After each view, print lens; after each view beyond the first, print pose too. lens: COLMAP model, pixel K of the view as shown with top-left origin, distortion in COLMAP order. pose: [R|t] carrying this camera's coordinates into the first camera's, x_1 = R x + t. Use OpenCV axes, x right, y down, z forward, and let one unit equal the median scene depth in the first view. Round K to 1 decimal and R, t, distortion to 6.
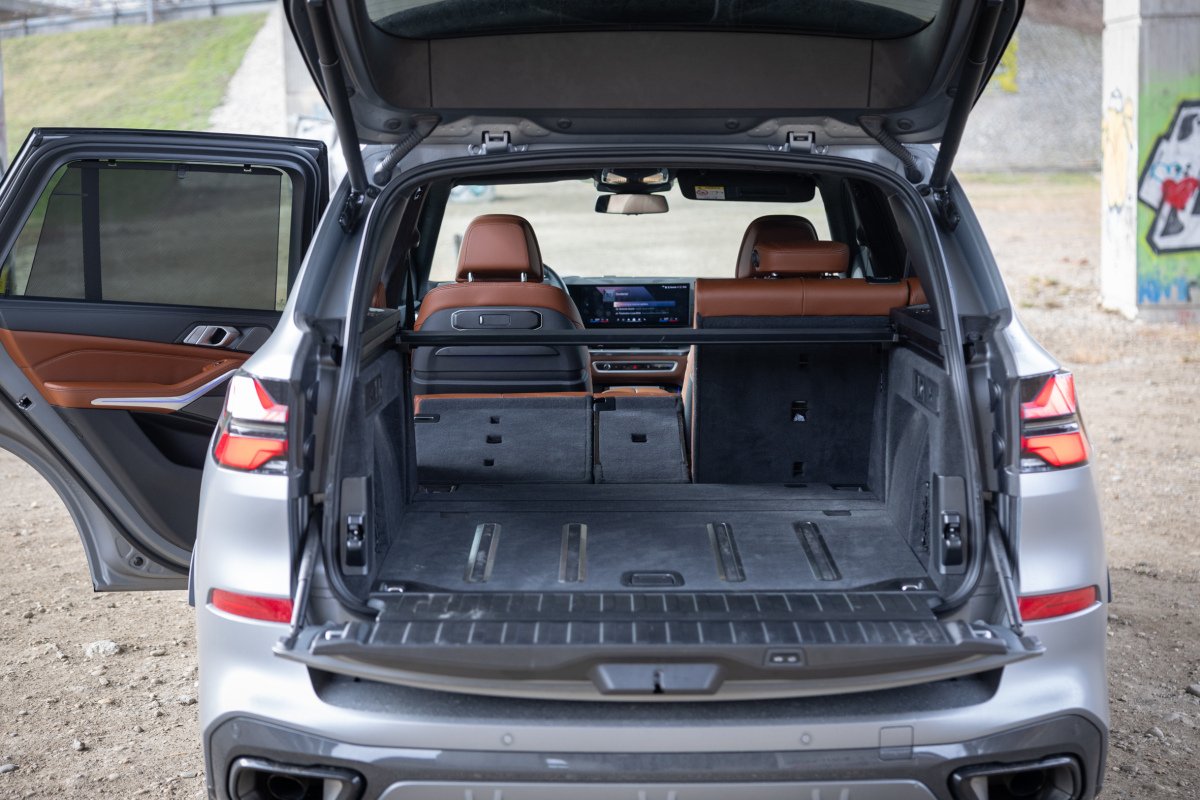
lens RADIAL K [[1890.1, 0, 628.2], [0, 1890.1, 328.5], [0, 0, 1]] dist [0.230676, -0.084588]
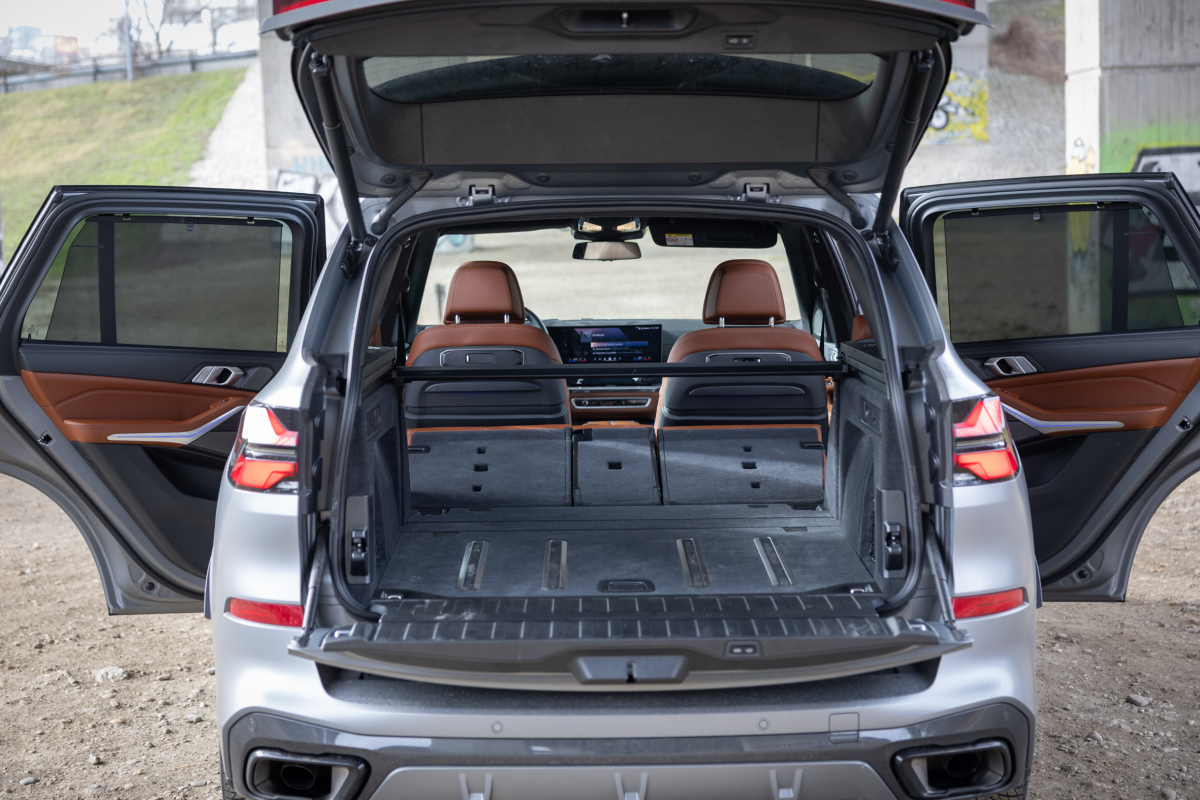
lens RADIAL K [[1891.1, 0, 632.7], [0, 1891.1, 334.4], [0, 0, 1]] dist [0.219615, -0.025087]
pose [[0.999868, -0.009166, 0.013385, 0.002834], [0.009473, 0.999688, -0.023096, 0.009593], [-0.013170, 0.023219, 0.999644, -0.105138]]
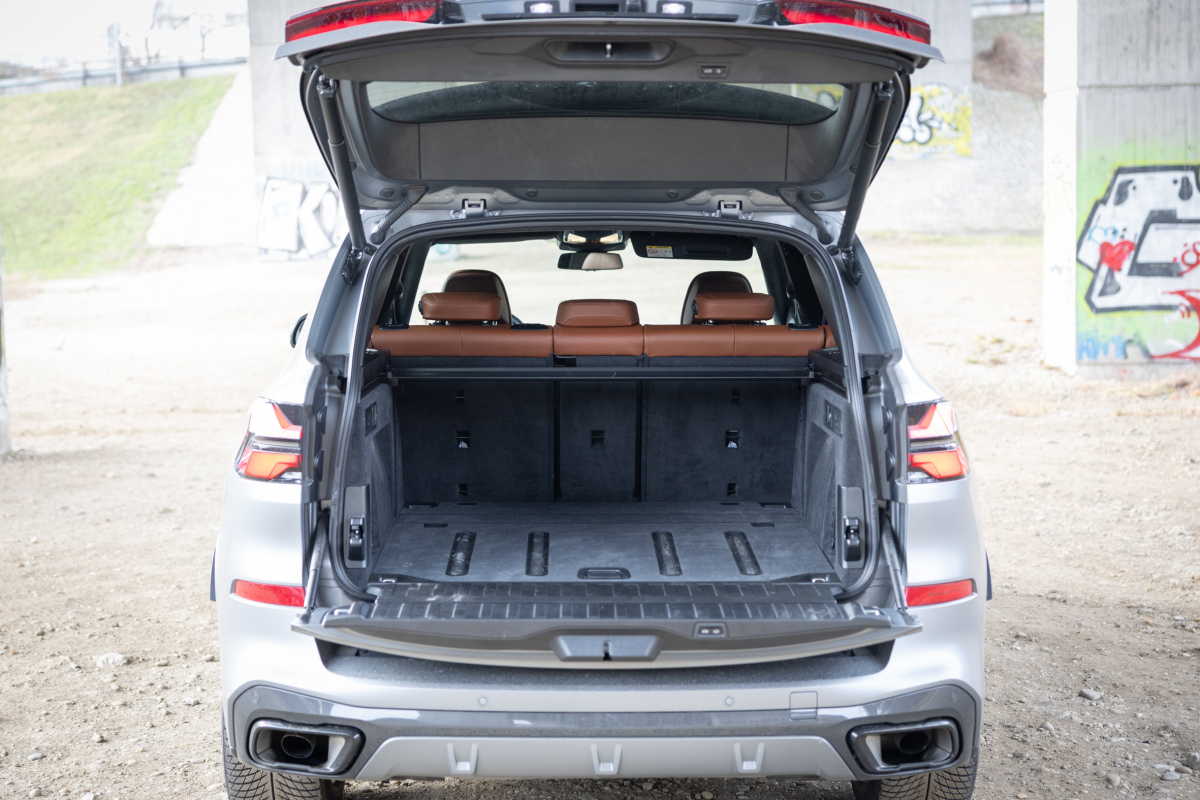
lens RADIAL K [[1890.1, 0, 628.2], [0, 1890.1, 328.5], [0, 0, 1]] dist [0.230676, -0.084588]
pose [[0.999803, 0.002799, 0.019633, 0.003832], [-0.002186, 0.999511, -0.031201, 0.013822], [-0.019711, 0.031152, 0.999320, -0.183910]]
